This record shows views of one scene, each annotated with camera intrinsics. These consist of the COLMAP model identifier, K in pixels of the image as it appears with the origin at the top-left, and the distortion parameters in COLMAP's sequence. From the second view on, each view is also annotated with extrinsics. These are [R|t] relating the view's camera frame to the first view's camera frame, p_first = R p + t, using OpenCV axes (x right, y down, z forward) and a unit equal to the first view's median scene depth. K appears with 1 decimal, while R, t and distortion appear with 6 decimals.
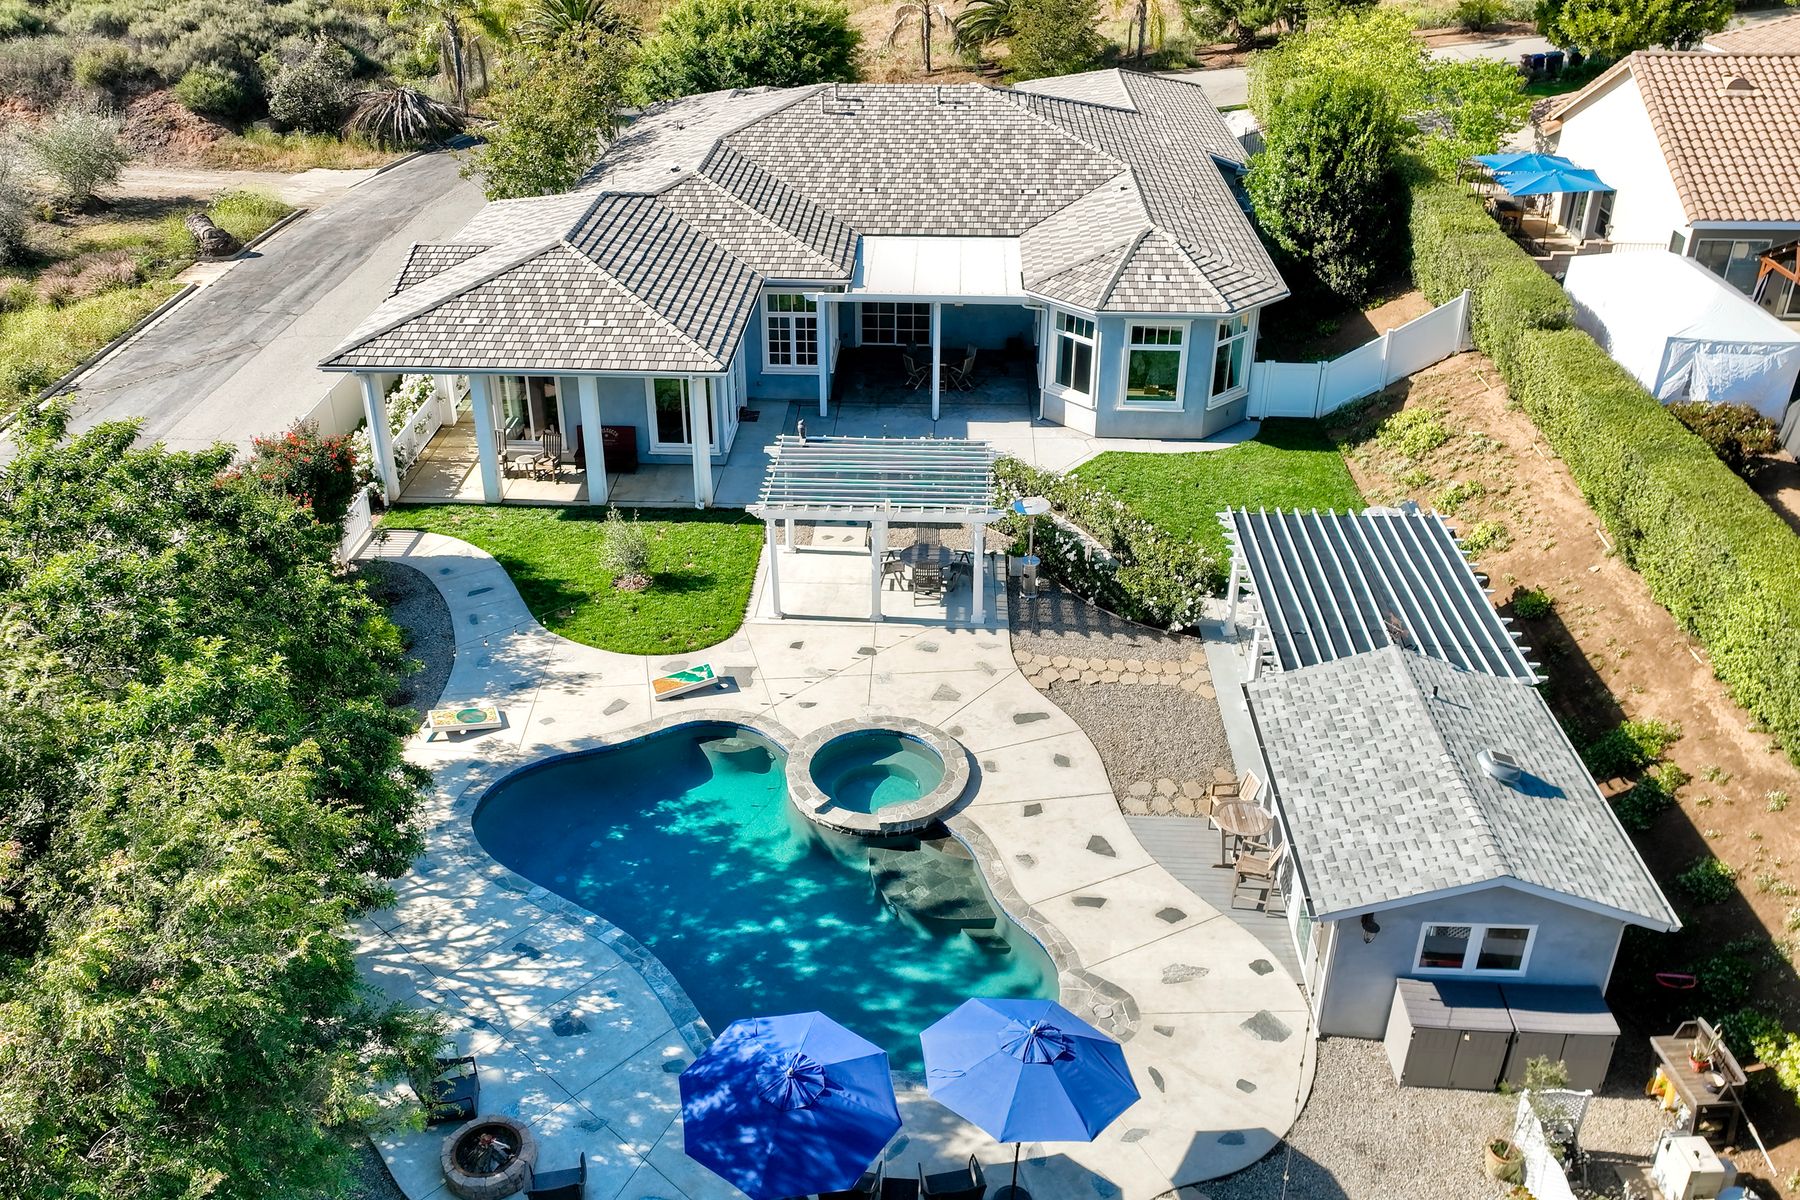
lens RADIAL K [[1489.2, 0, 865.5], [0, 1489.2, 602.8], [0, 0, 1]] dist [0.001961, 0.002765]
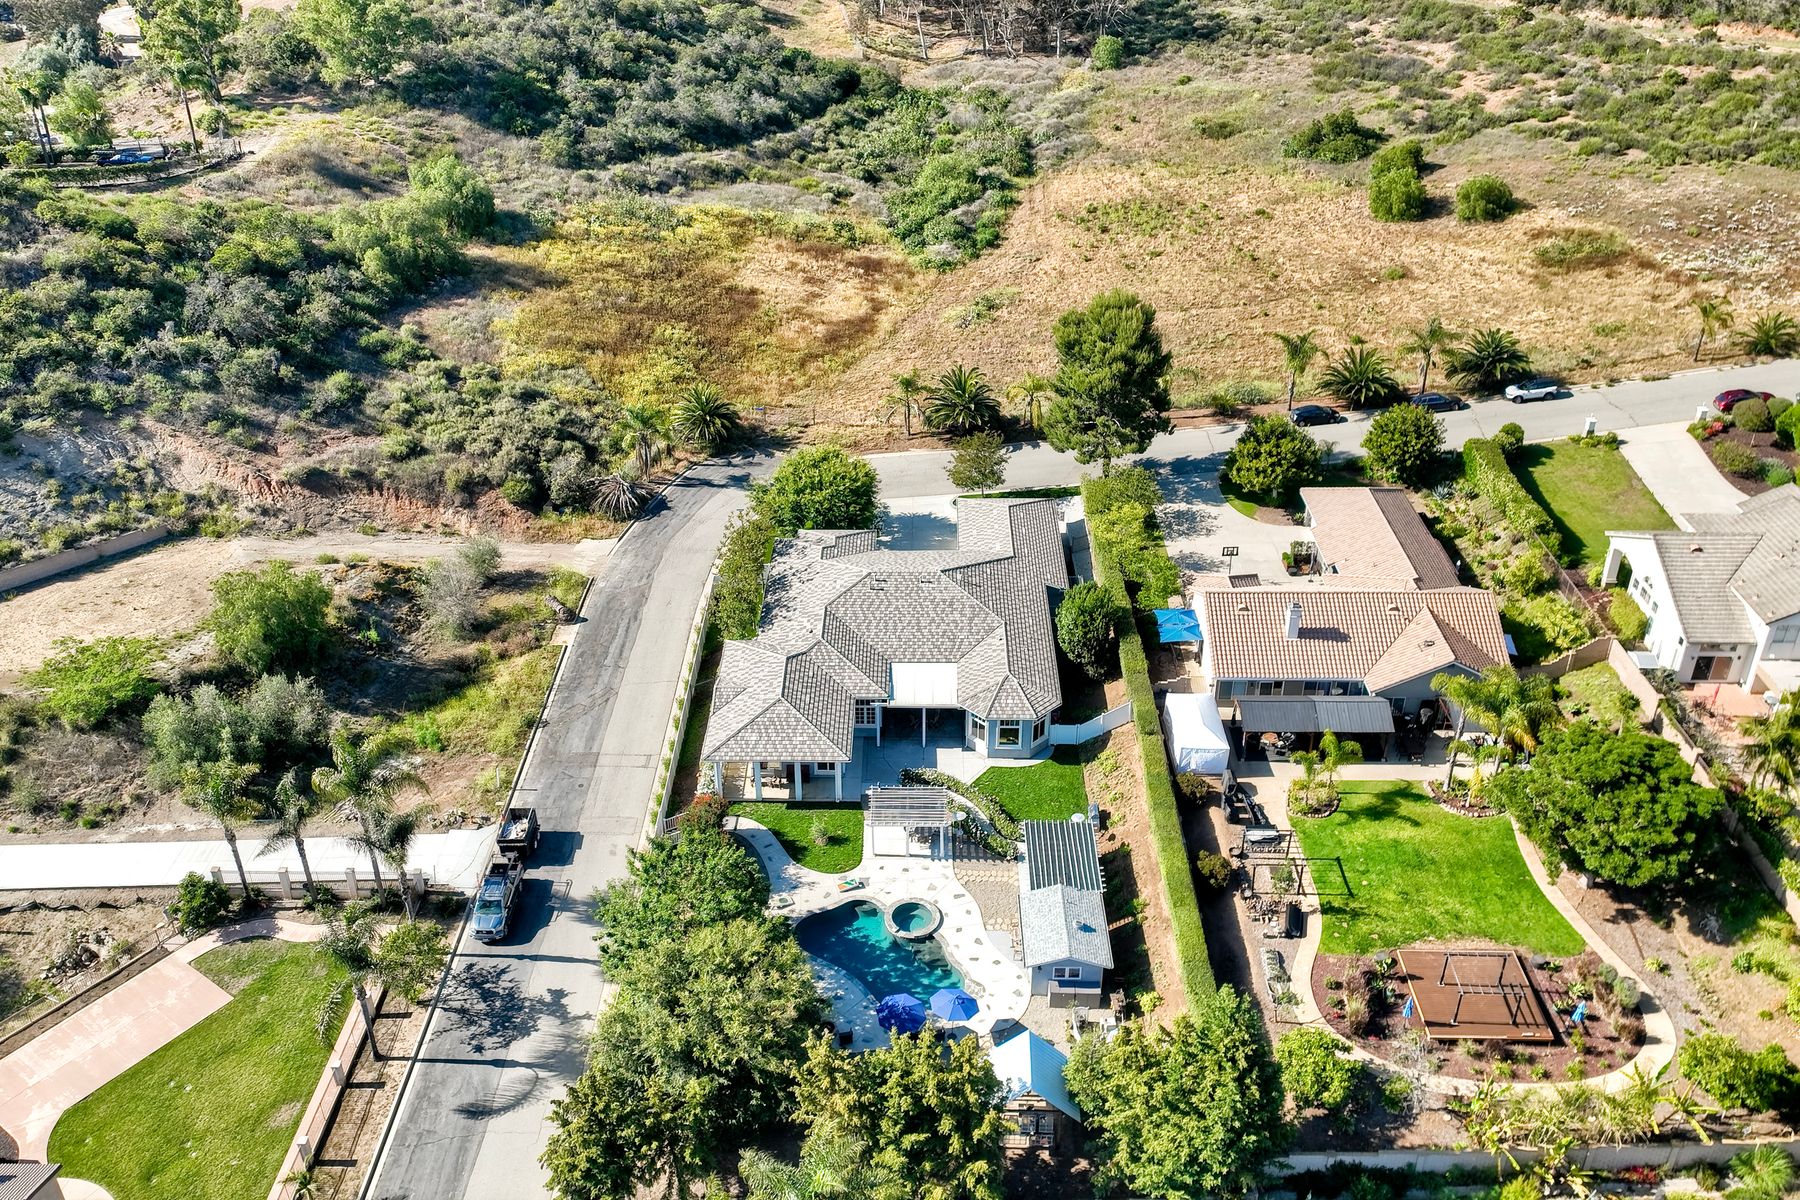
lens RADIAL K [[1489.2, 0, 865.5], [0, 1489.2, 602.8], [0, 0, 1]] dist [0.001961, 0.002765]
pose [[0.999576, -0.020046, 0.021123, -0.117597], [0.019309, 0.999218, 0.034515, -0.544816], [-0.021799, -0.034092, 0.999181, -1.767318]]
